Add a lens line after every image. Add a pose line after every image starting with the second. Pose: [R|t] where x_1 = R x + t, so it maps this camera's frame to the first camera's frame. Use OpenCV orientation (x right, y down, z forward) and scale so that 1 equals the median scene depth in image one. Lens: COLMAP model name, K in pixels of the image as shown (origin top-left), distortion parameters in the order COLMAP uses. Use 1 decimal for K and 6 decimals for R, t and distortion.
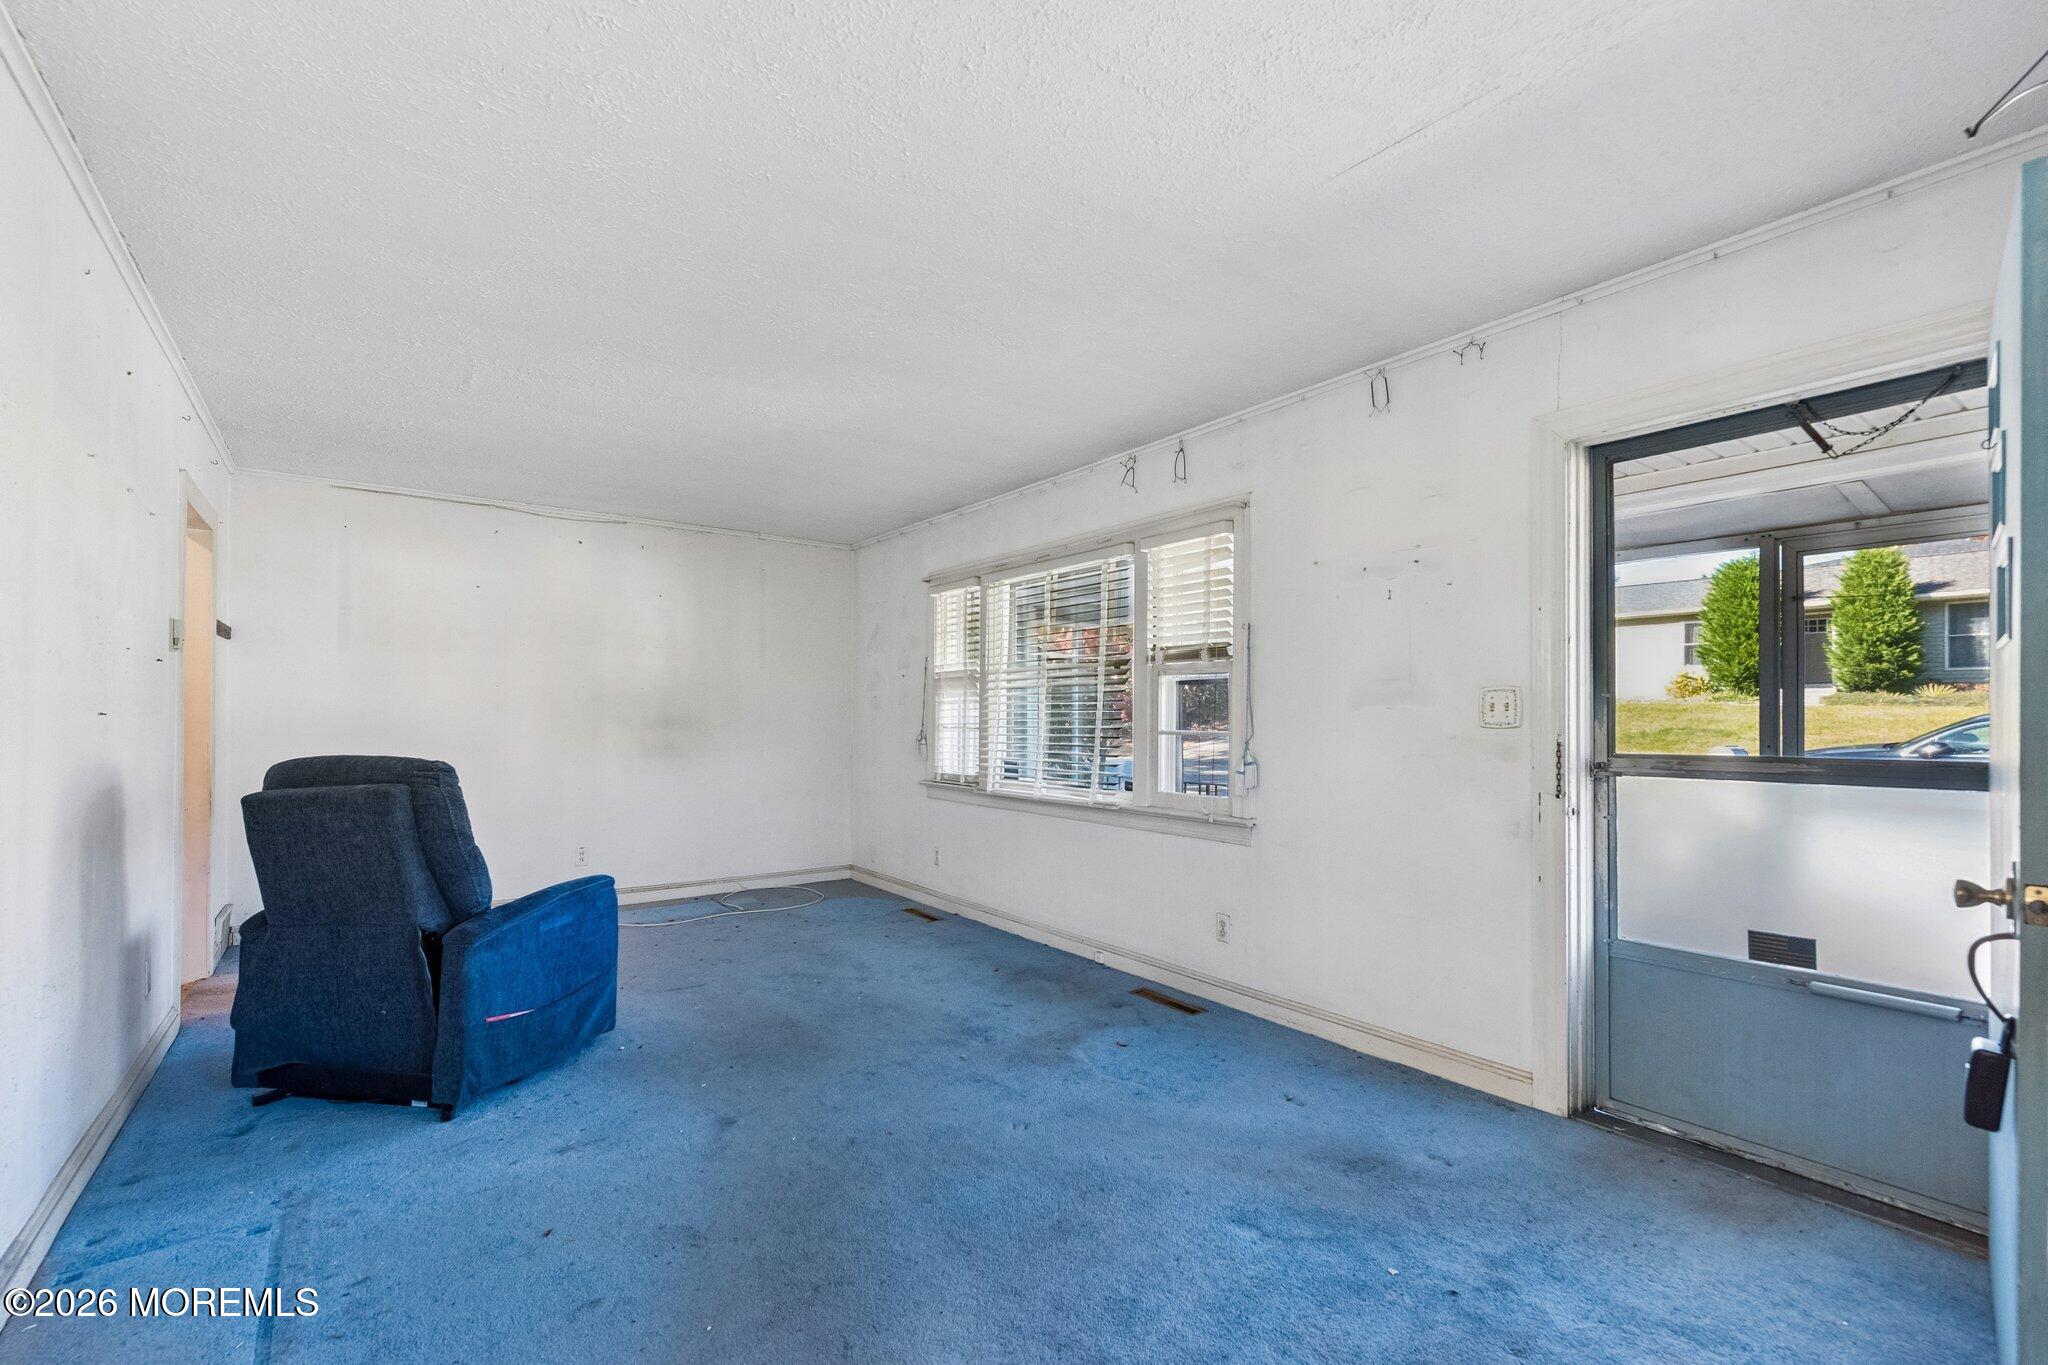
lens RADIAL K [[907.9, 0, 1004.1], [0, 907.9, 715.4], [0, 0, 1]] dist [0.002928, -0.000257]
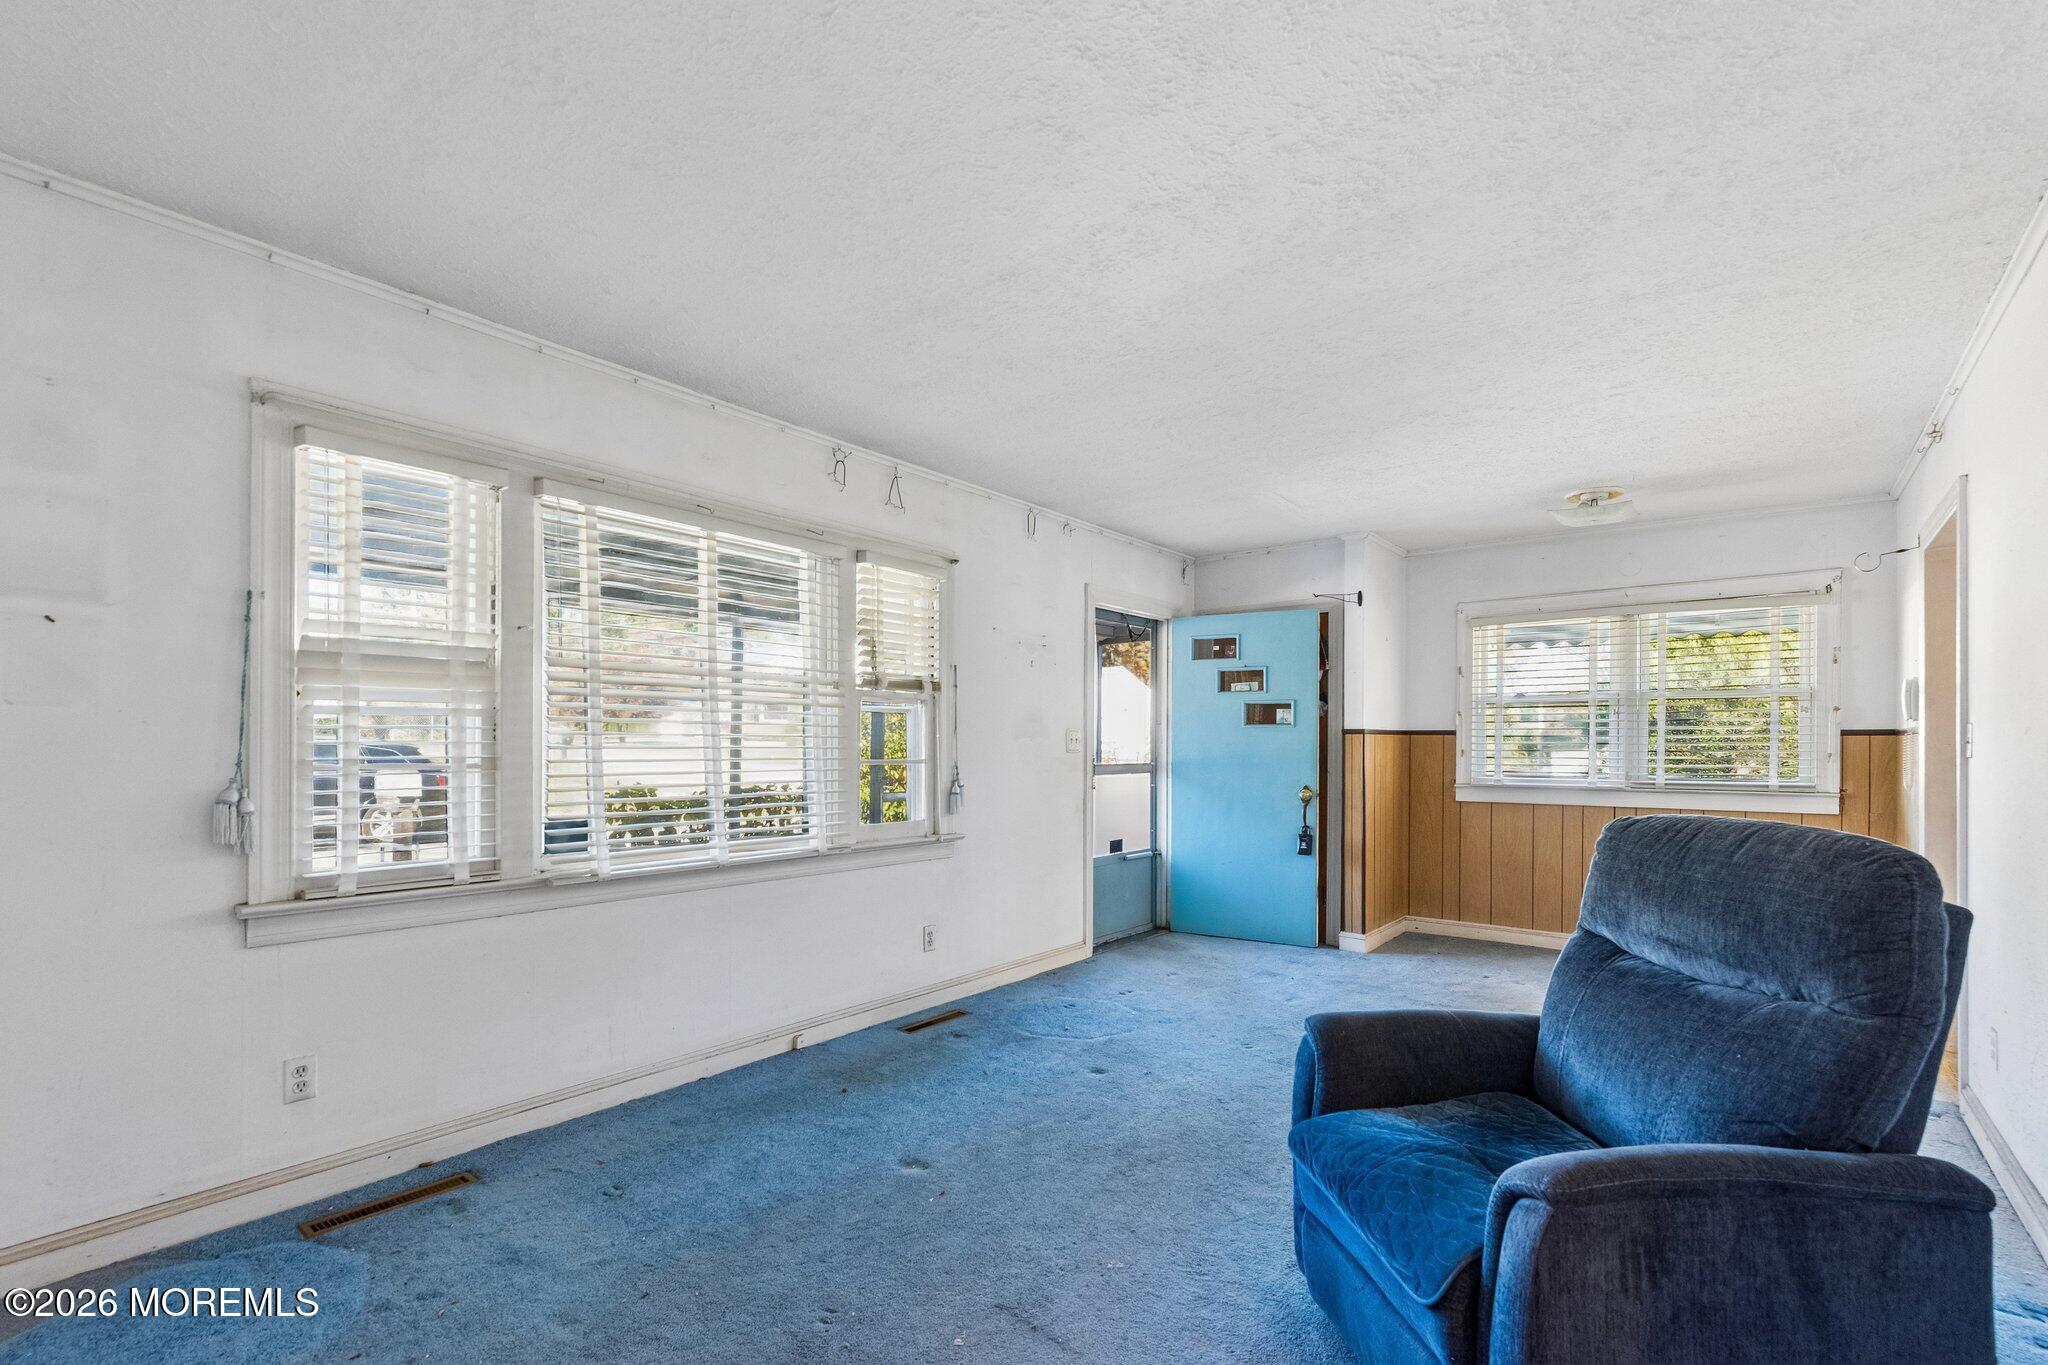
lens RADIAL K [[907.9, 0, 1008.5], [0, 907.9, 740.5], [0, 0, 1]] dist [0.002928, -0.000257]
pose [[-0.267941, 0.002266, 0.963433, -0.823982], [-0.009435, 0.999943, -0.004976, 0.000642], [-0.963389, -0.010424, -0.267905, 1.184536]]
